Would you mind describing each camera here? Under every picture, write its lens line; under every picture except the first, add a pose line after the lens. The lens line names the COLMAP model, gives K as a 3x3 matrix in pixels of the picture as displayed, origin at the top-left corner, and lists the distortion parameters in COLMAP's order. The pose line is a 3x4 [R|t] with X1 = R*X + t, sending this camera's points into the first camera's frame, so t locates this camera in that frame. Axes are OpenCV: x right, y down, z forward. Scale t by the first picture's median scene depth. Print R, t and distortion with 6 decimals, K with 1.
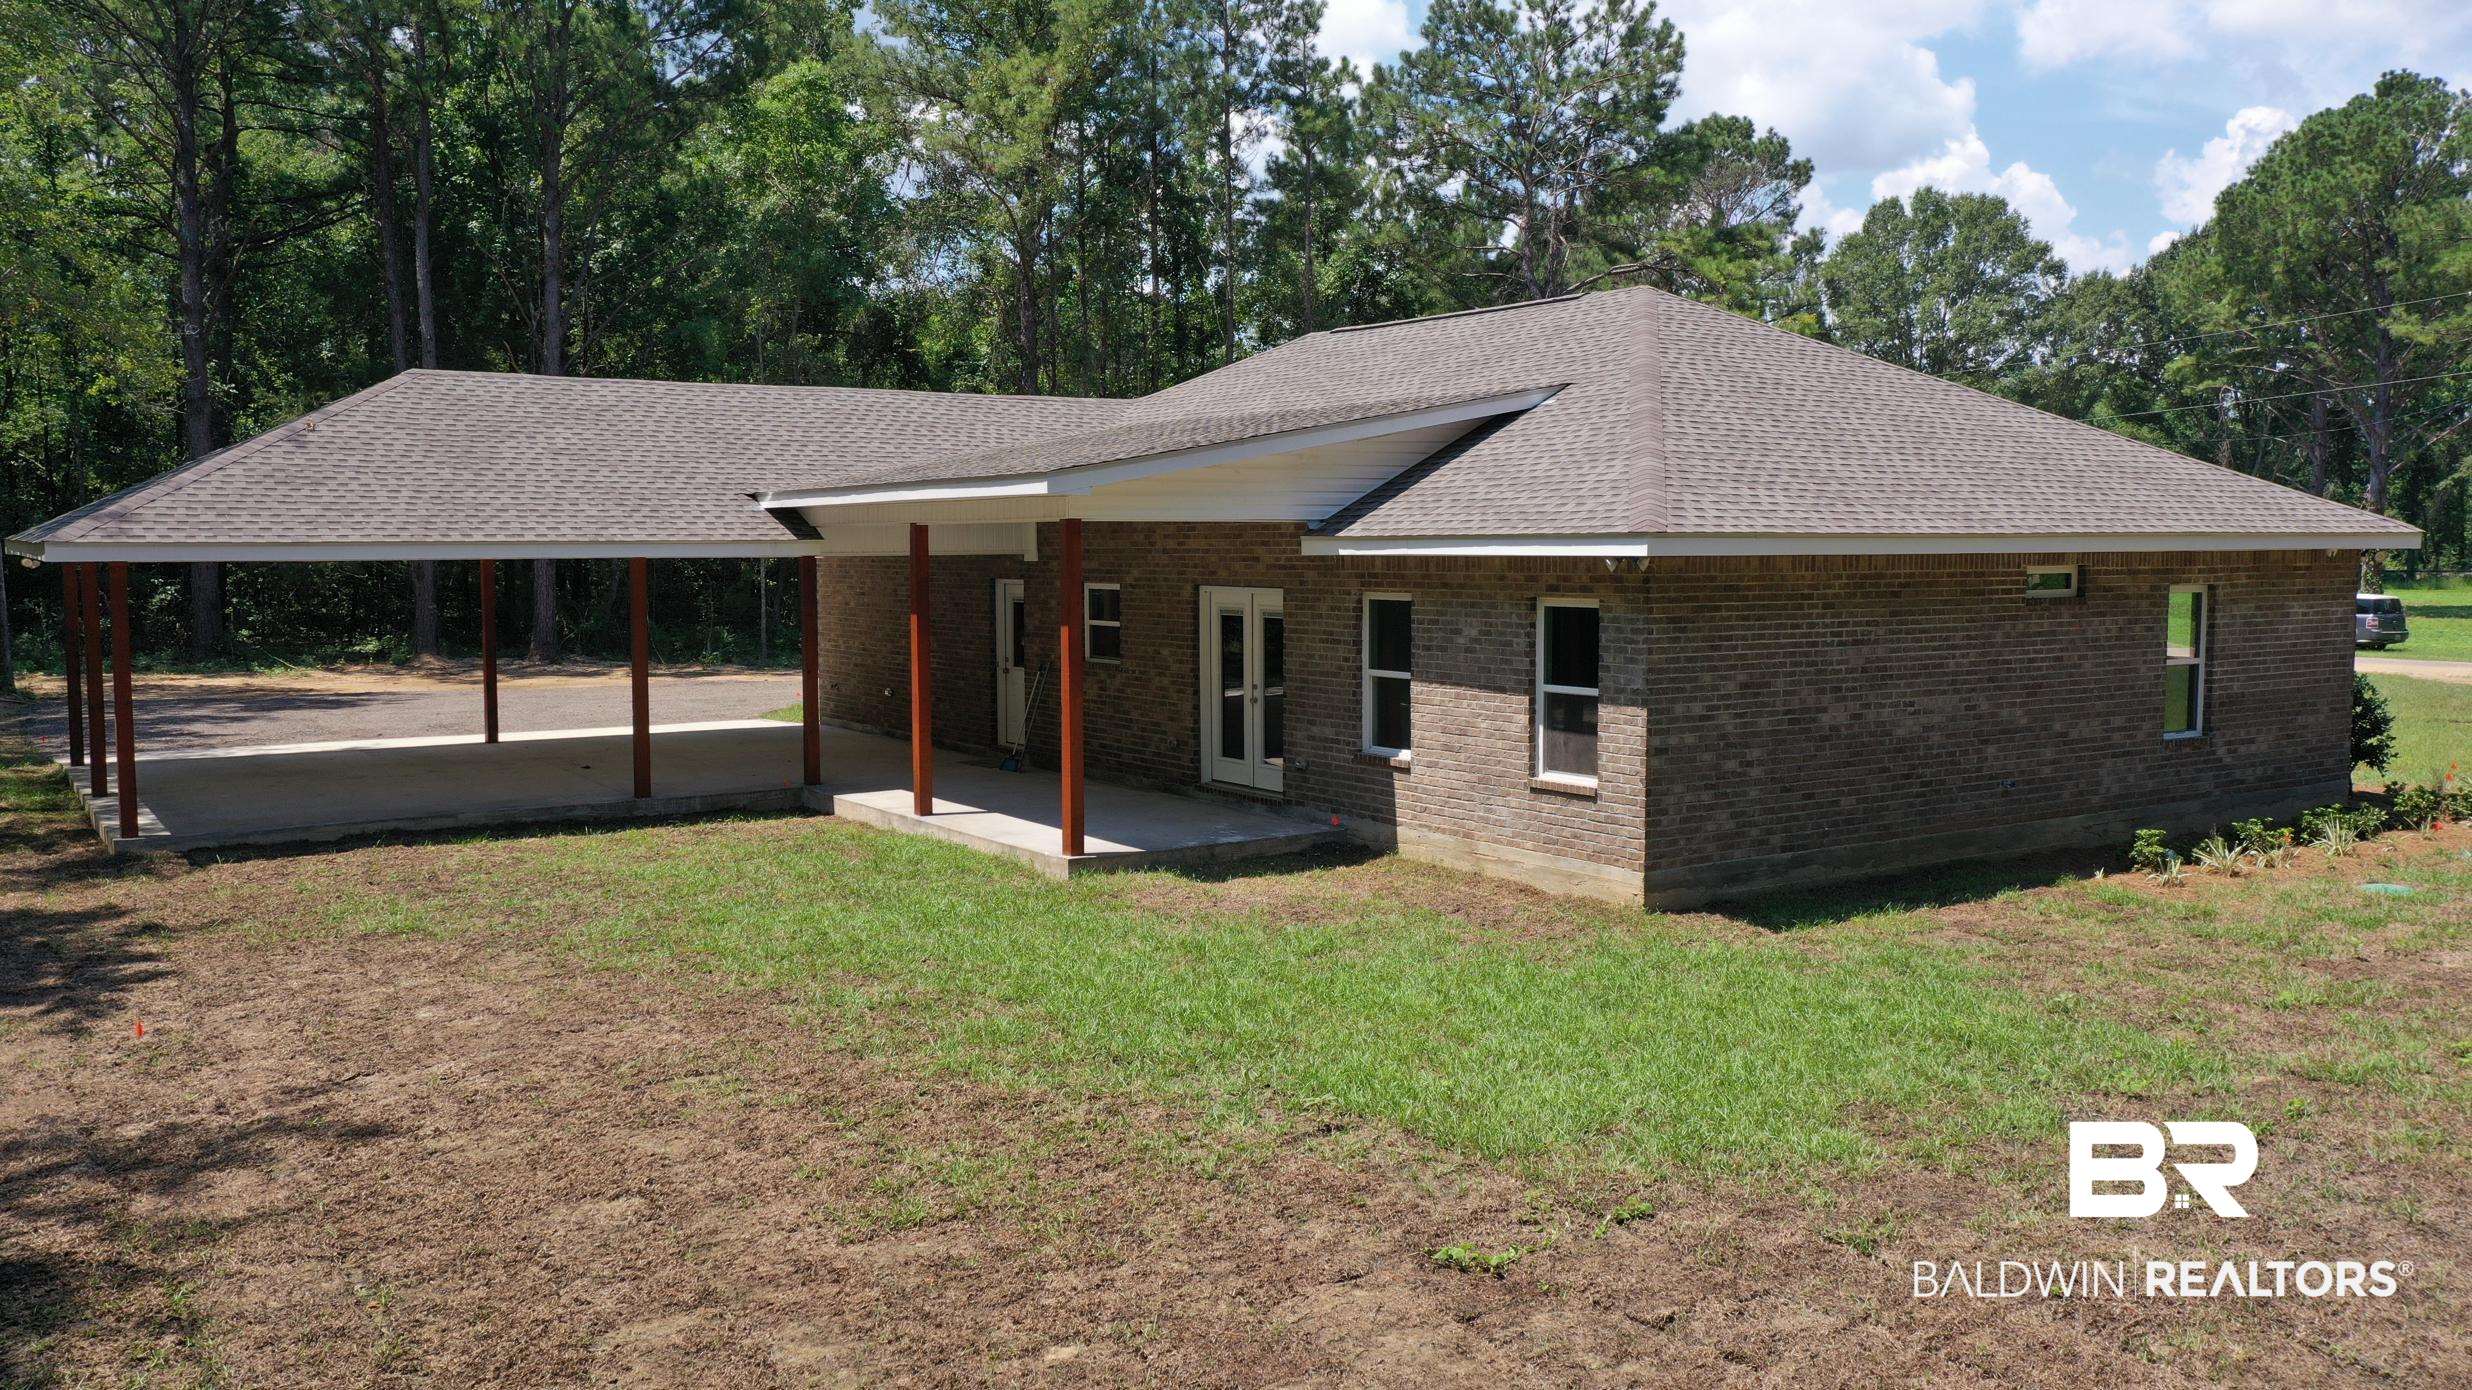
lens RADIAL K [[1951.1, 0, 1238.0], [0, 1951.1, 685.6], [0, 0, 1]] dist [0.016390, 0.001871]
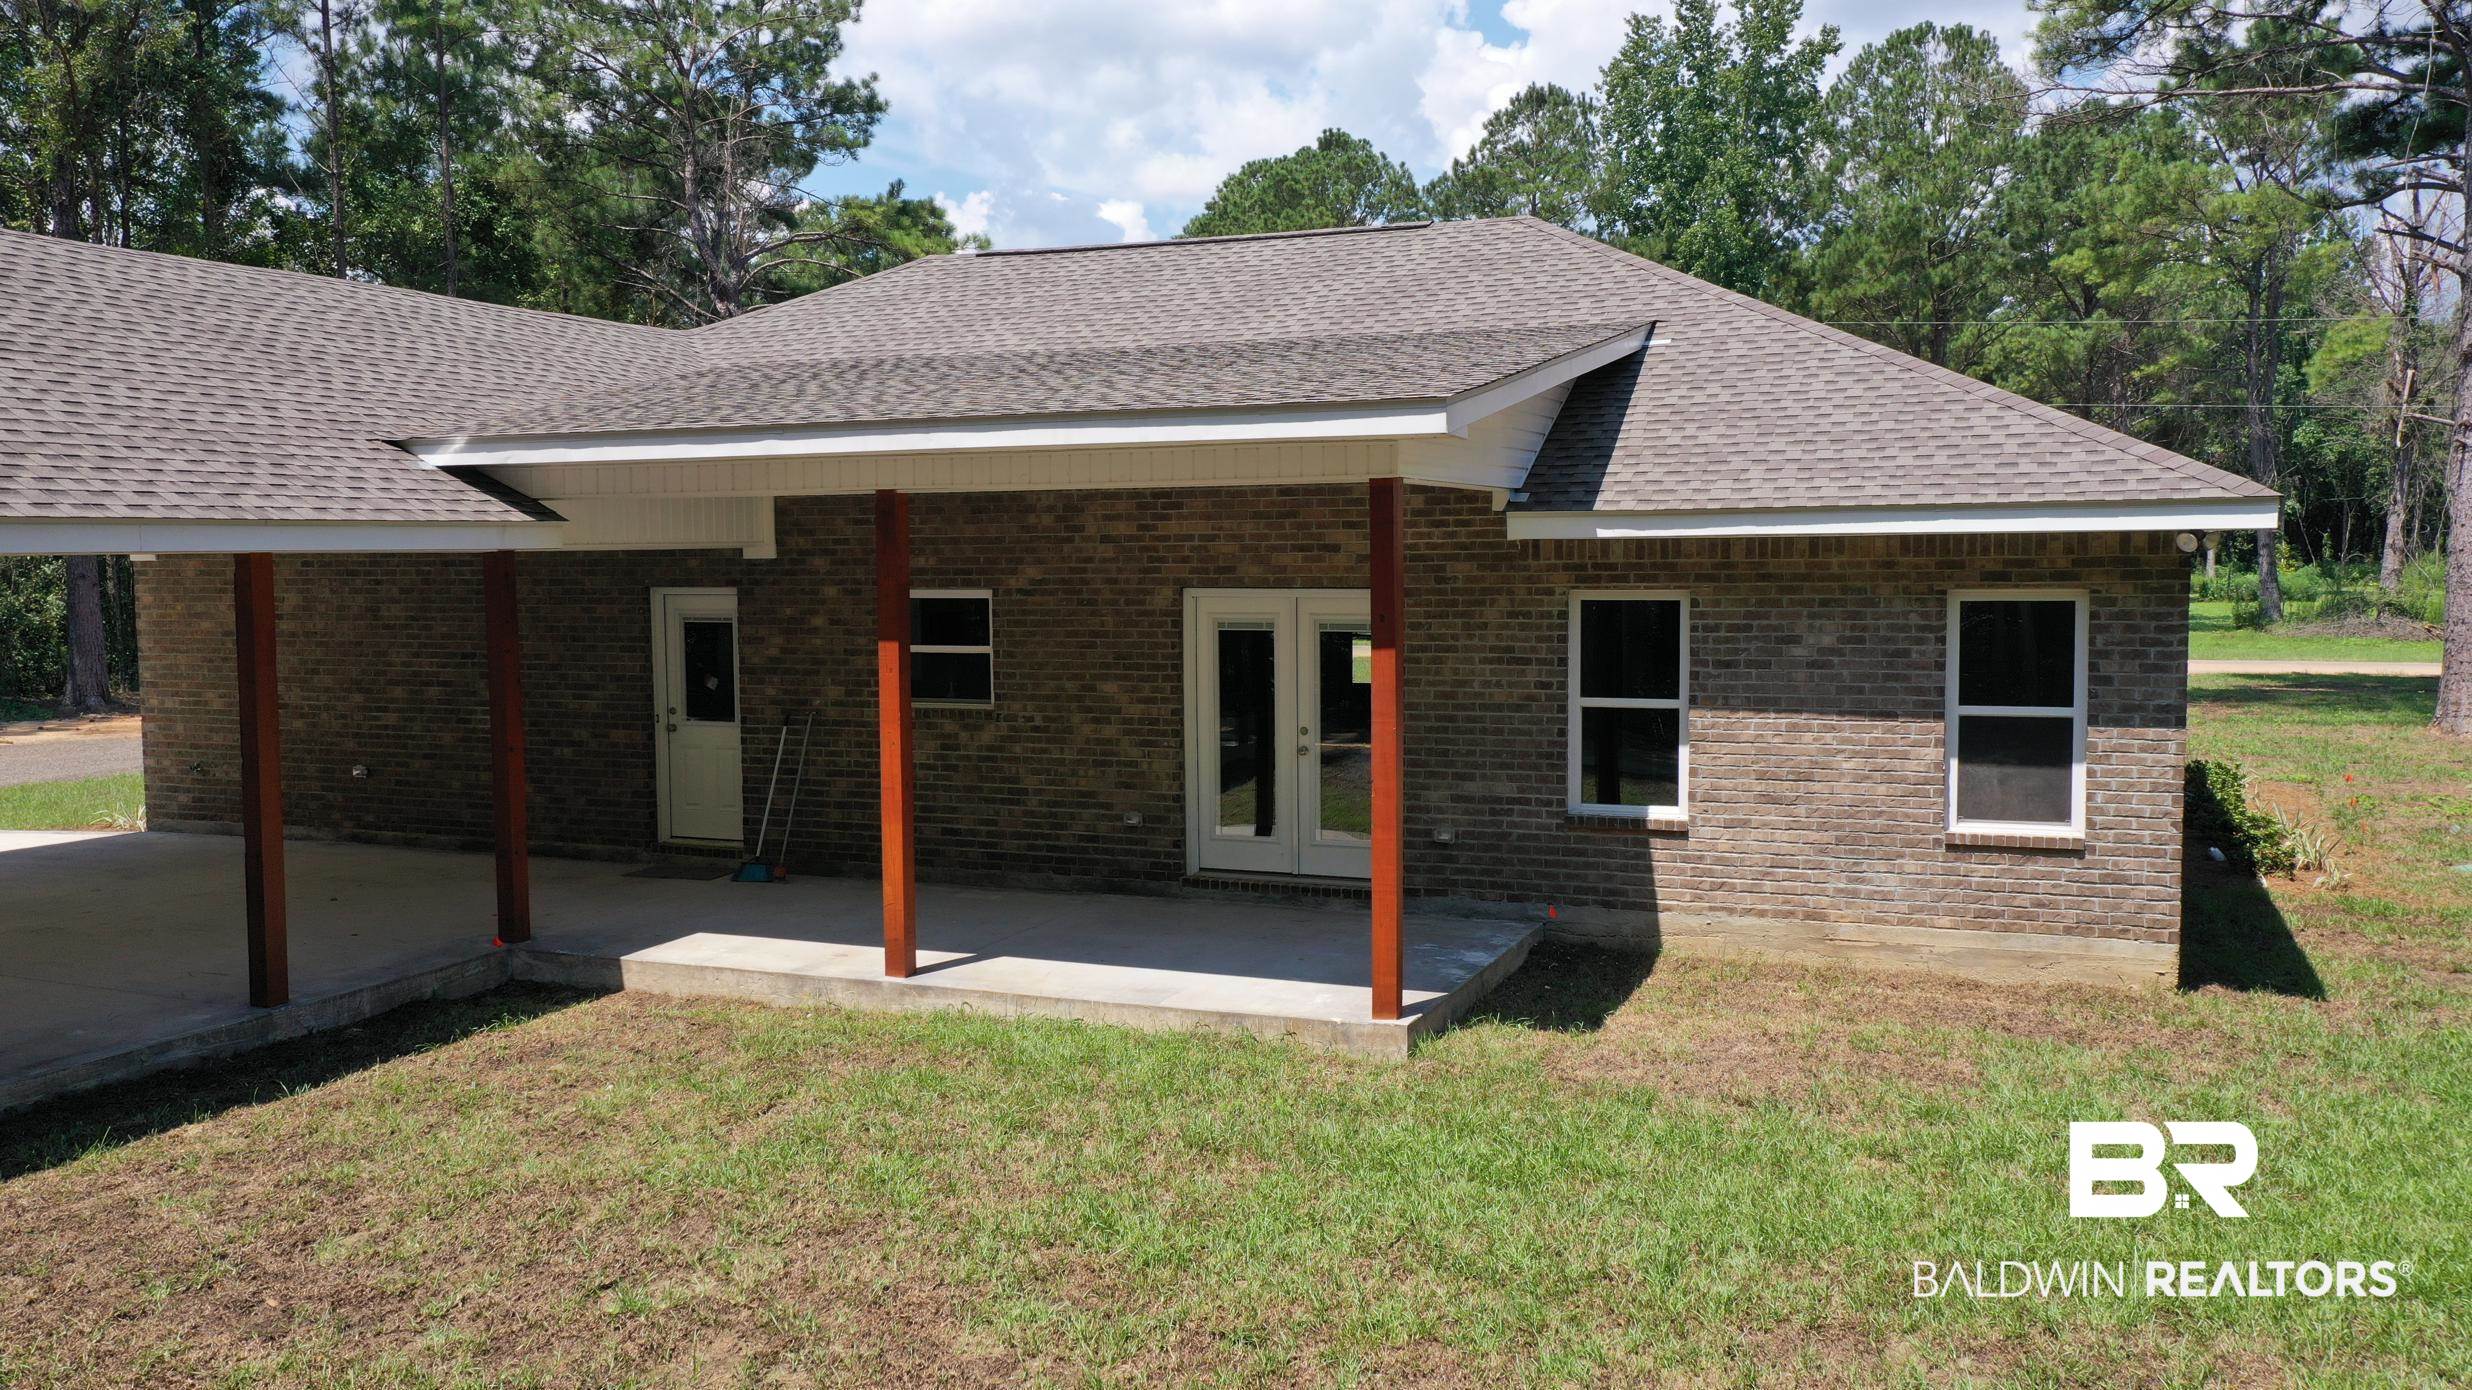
lens RADIAL K [[1951.1, 0, 1238.0], [0, 1951.1, 685.6], [0, 0, 1]] dist [0.016390, 0.001871]
pose [[0.827105, -0.044127, 0.560313, -0.449439], [0.047359, 0.998840, 0.008753, -0.025574], [-0.560049, 0.019296, 0.828235, 0.486560]]
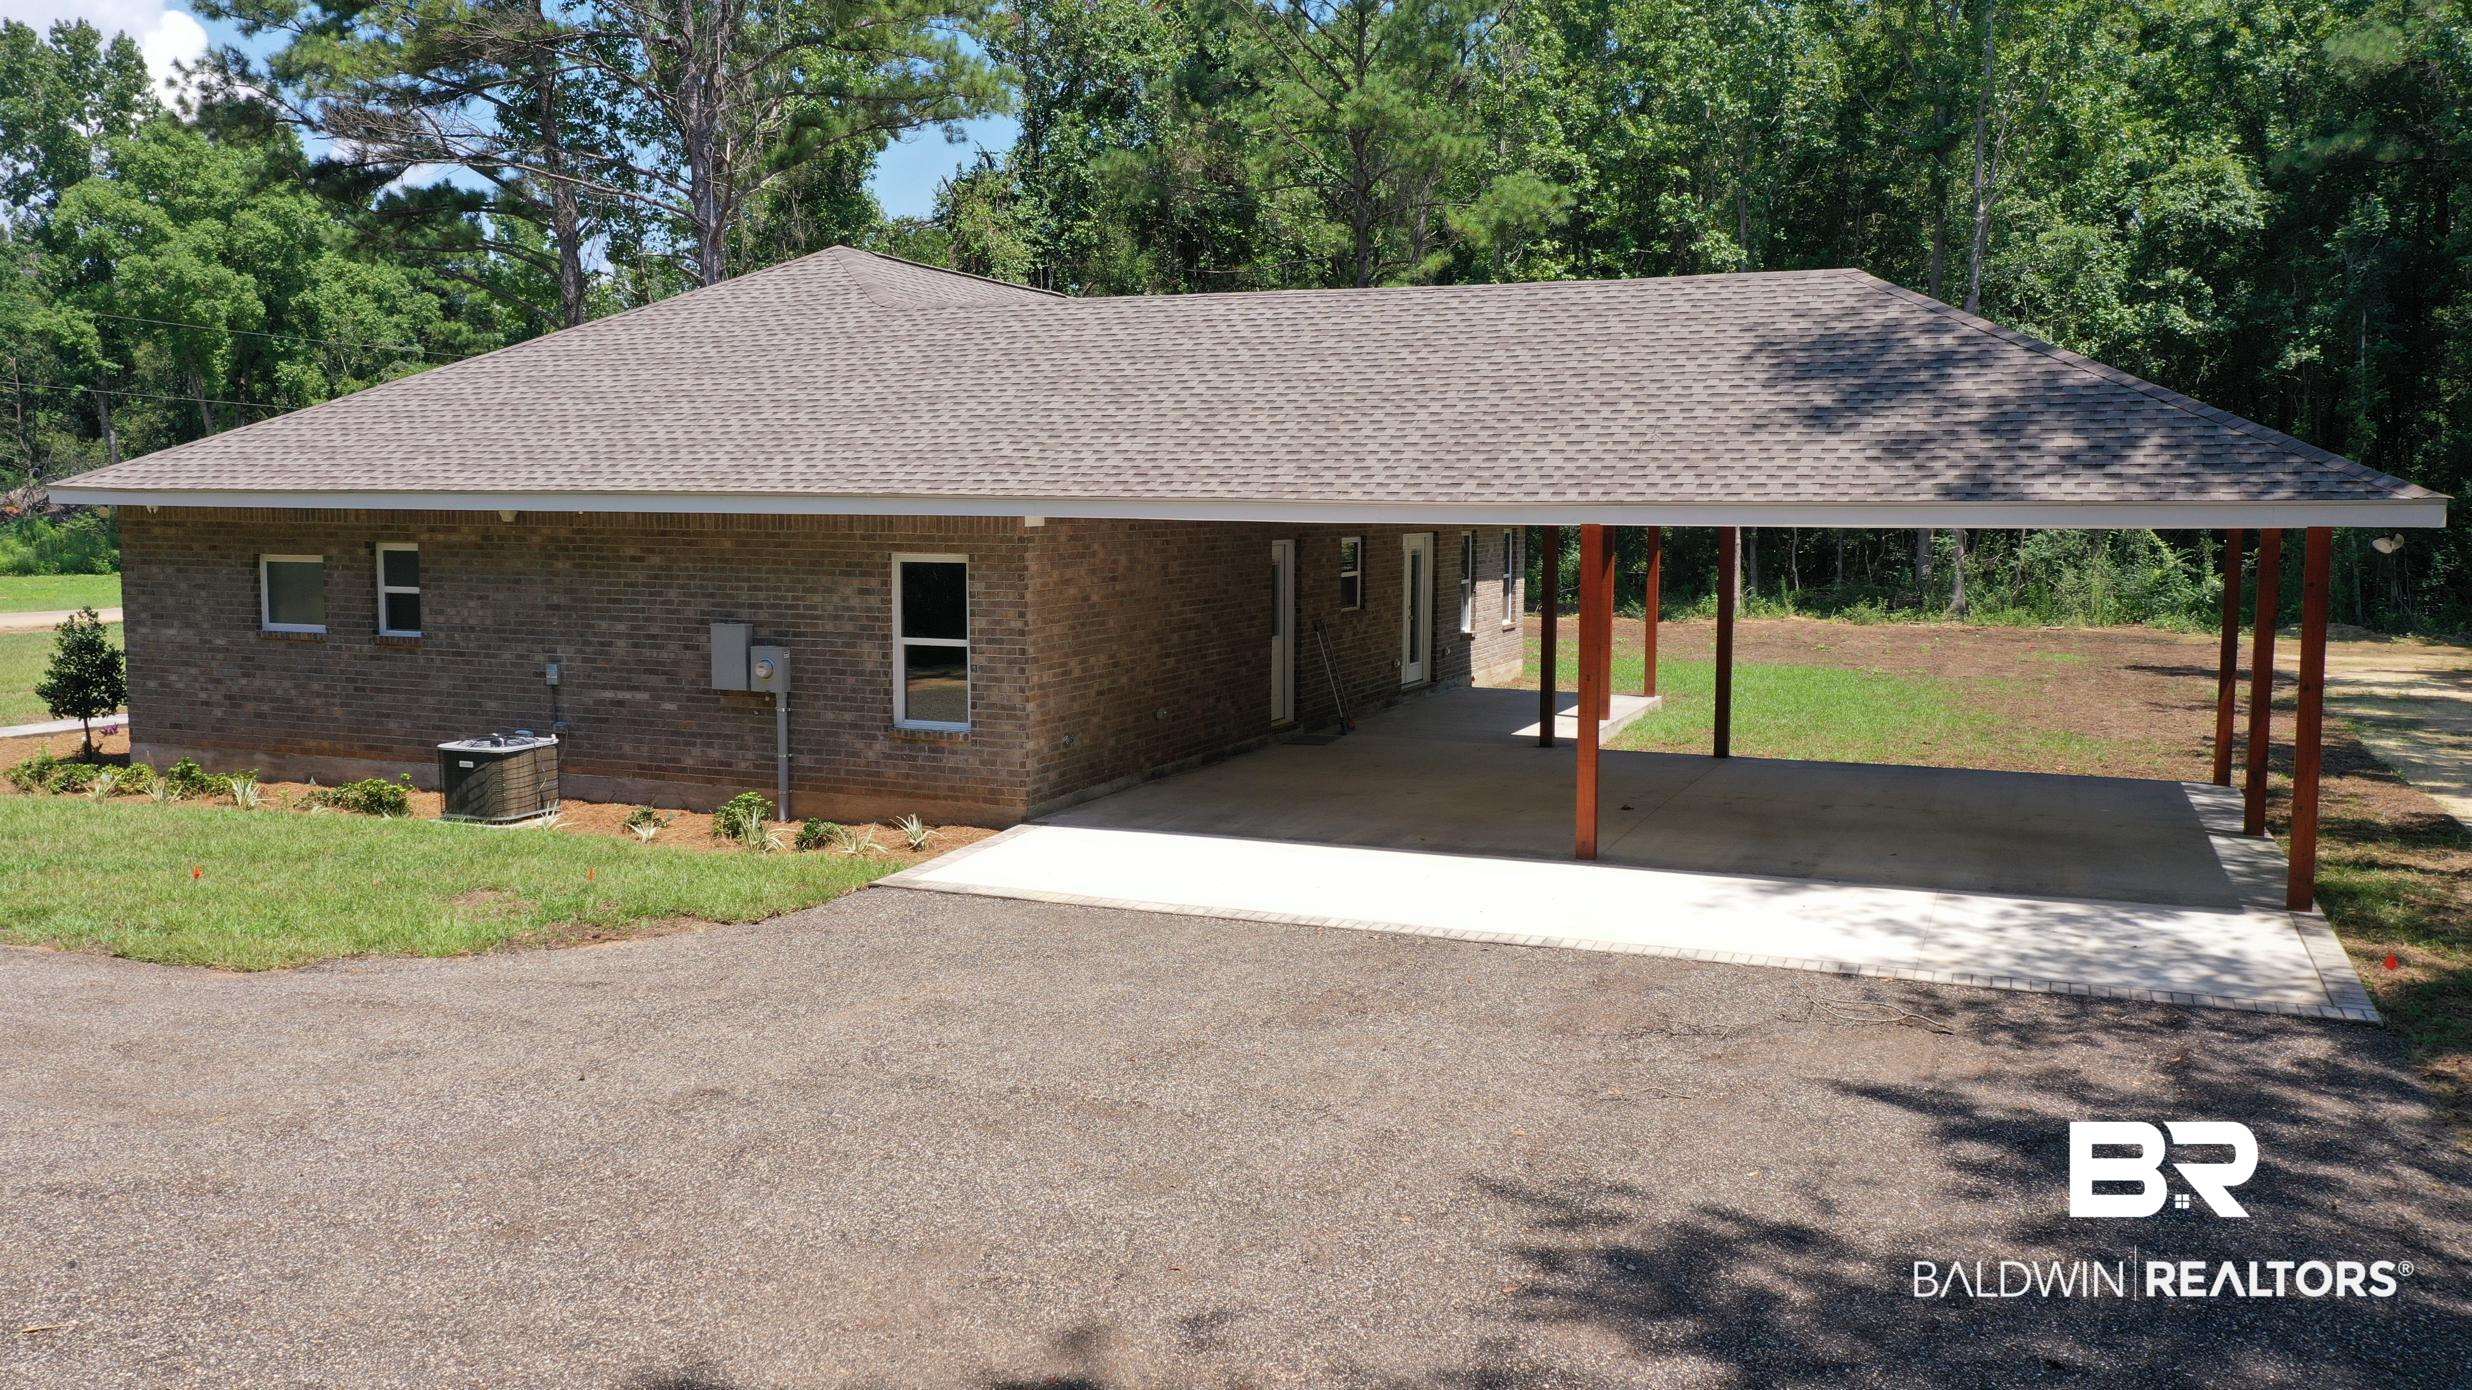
lens RADIAL K [[1951.1, 0, 1238.0], [0, 1951.1, 685.6], [0, 0, 1]] dist [0.016390, 0.001871]
pose [[-0.554318, -0.100283, 0.826241, -1.159849], [0.036603, 0.988817, 0.144571, -0.161035], [-0.831499, 0.110381, -0.544449, 2.048980]]
